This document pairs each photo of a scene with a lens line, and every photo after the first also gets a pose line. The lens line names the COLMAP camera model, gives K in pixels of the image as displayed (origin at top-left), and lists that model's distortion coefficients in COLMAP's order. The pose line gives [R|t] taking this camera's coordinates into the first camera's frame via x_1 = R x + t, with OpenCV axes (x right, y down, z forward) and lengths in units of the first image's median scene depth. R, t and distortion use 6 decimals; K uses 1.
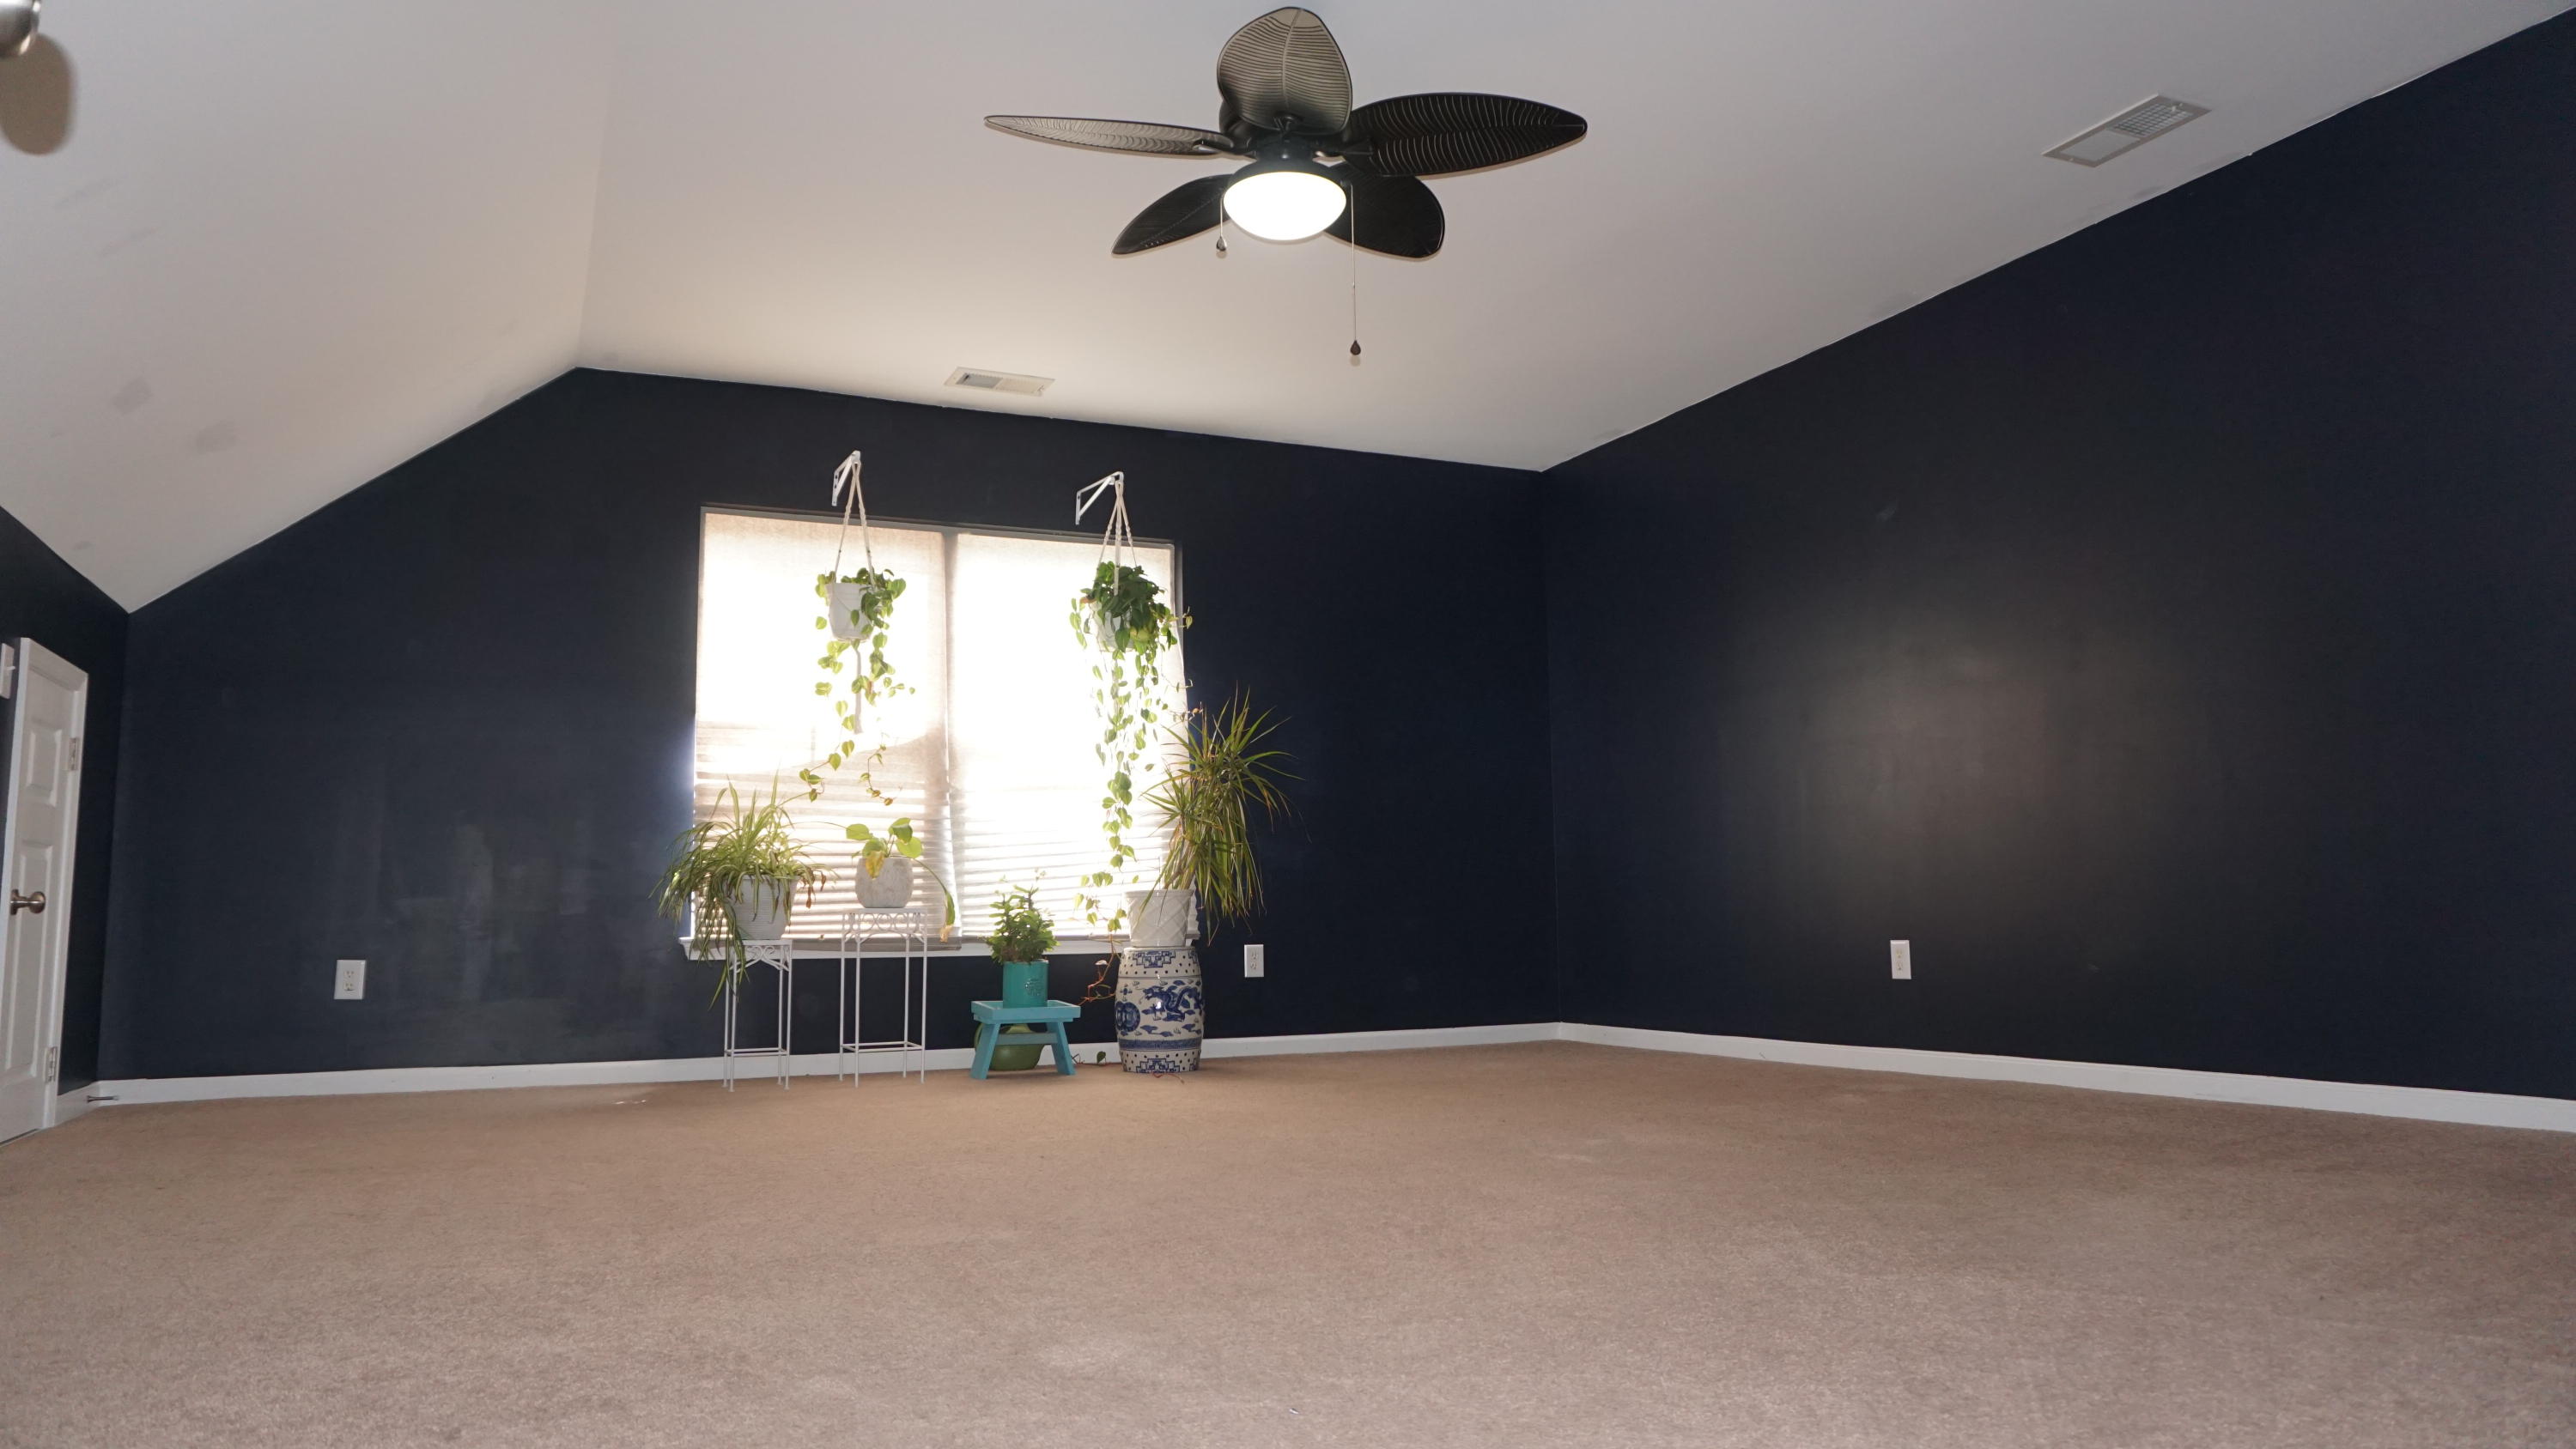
lens RADIAL K [[1723.6, 0, 1280.2], [0, 1723.6, 712.9], [0, 0, 1]] dist [-0.063815, 0.032953]
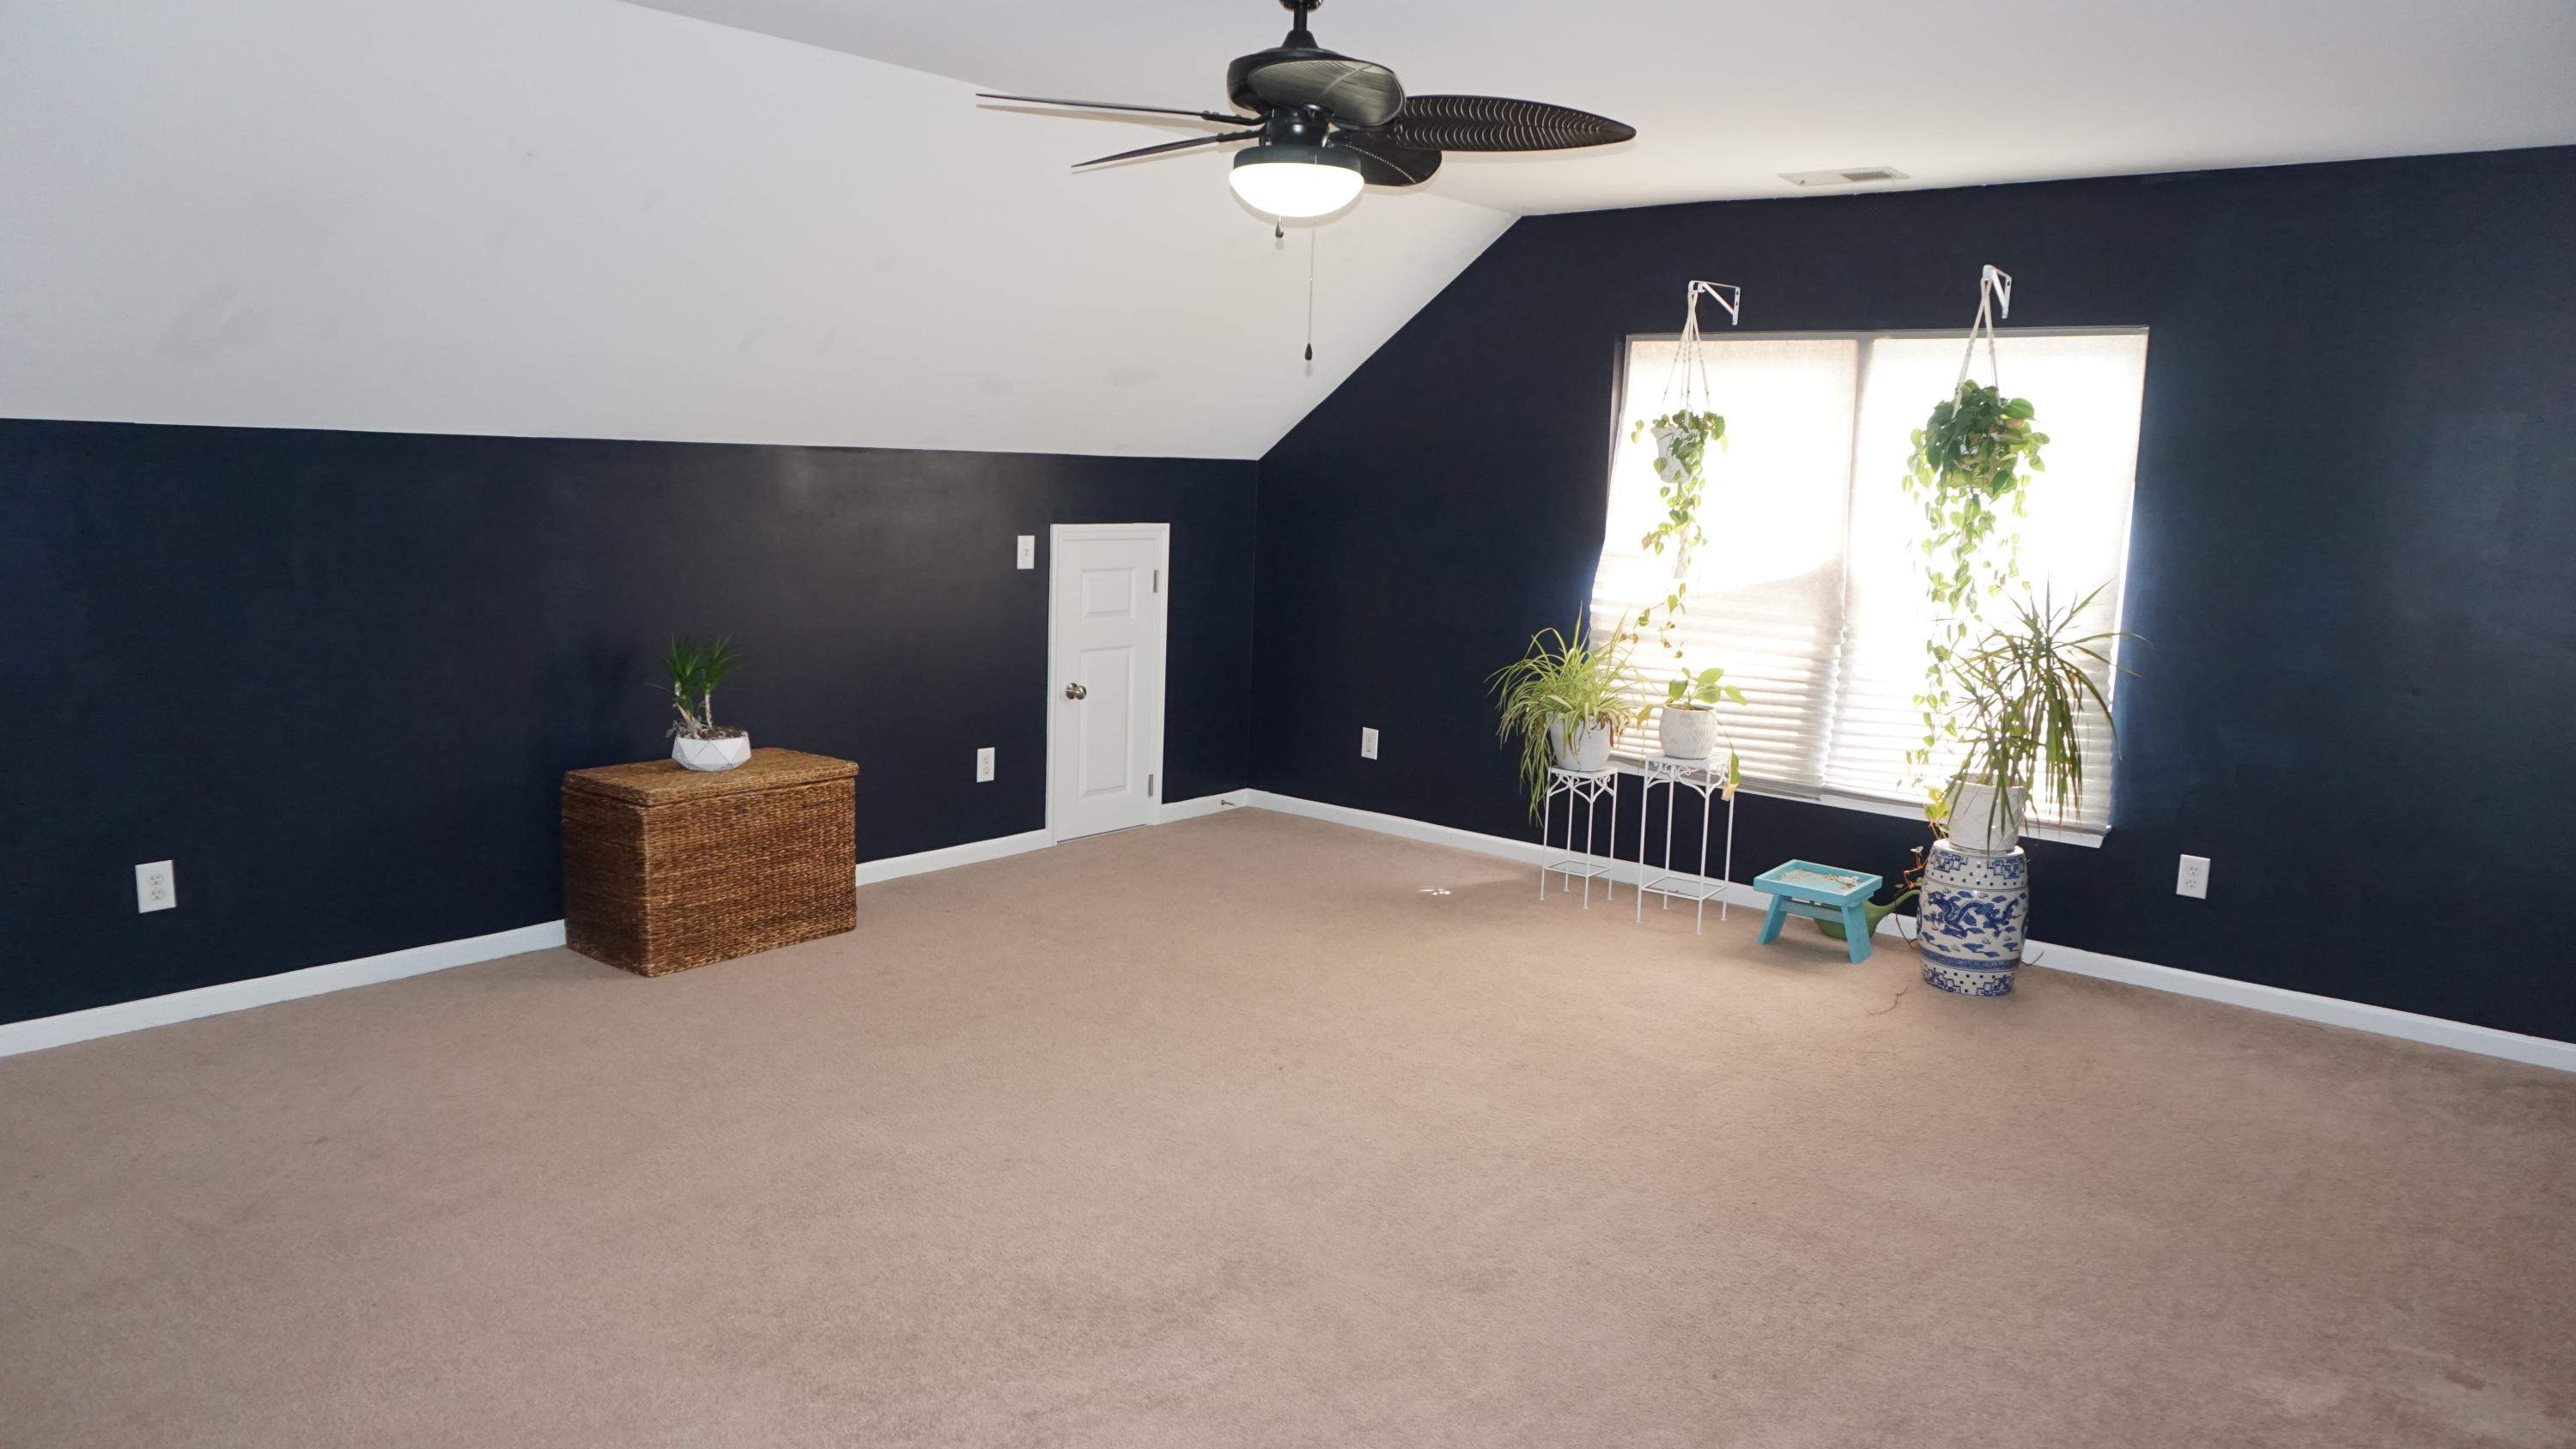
lens RADIAL K [[1725.0, 0, 1278.1], [0, 1725.0, 715.6], [0, 0, 1]] dist [-0.066623, 0.034642]
pose [[0.433060, 0.160478, -0.886964, 0.886959], [0.072807, 0.974580, 0.211879, -0.224003], [0.898420, -0.156333, 0.410368, 0.600533]]
